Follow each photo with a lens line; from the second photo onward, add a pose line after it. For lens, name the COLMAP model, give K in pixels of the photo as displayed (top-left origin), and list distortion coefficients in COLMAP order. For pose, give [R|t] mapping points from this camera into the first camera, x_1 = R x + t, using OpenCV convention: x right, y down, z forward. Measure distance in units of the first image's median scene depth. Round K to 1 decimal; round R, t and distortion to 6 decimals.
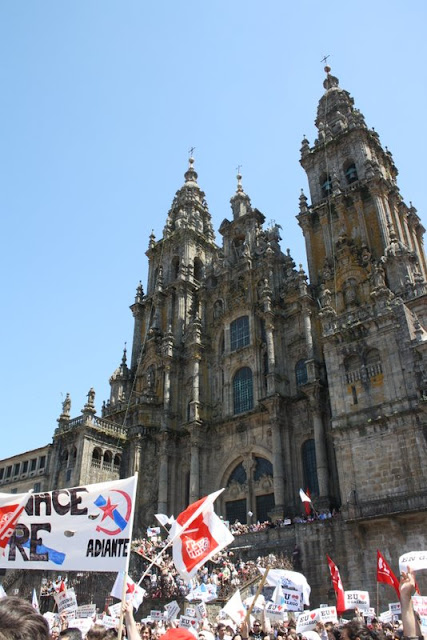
lens RADIAL K [[535.0, 0, 213.5], [0, 535.0, 320.0], [0, 0, 1]] dist [-0.158206, 0.137596]
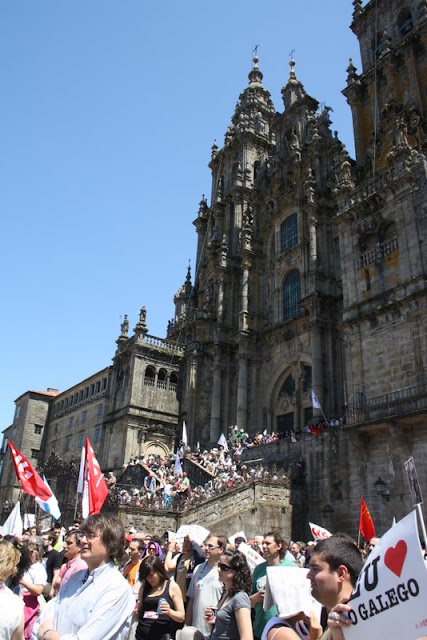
lens RADIAL K [[535.0, 0, 213.5], [0, 535.0, 320.0], [0, 0, 1]] dist [-0.158206, 0.137596]
pose [[0.960025, -0.068152, -0.271490, 0.161068], [0.102676, 0.988039, 0.115048, 0.053500], [0.260402, -0.138324, 0.955540, 0.090775]]
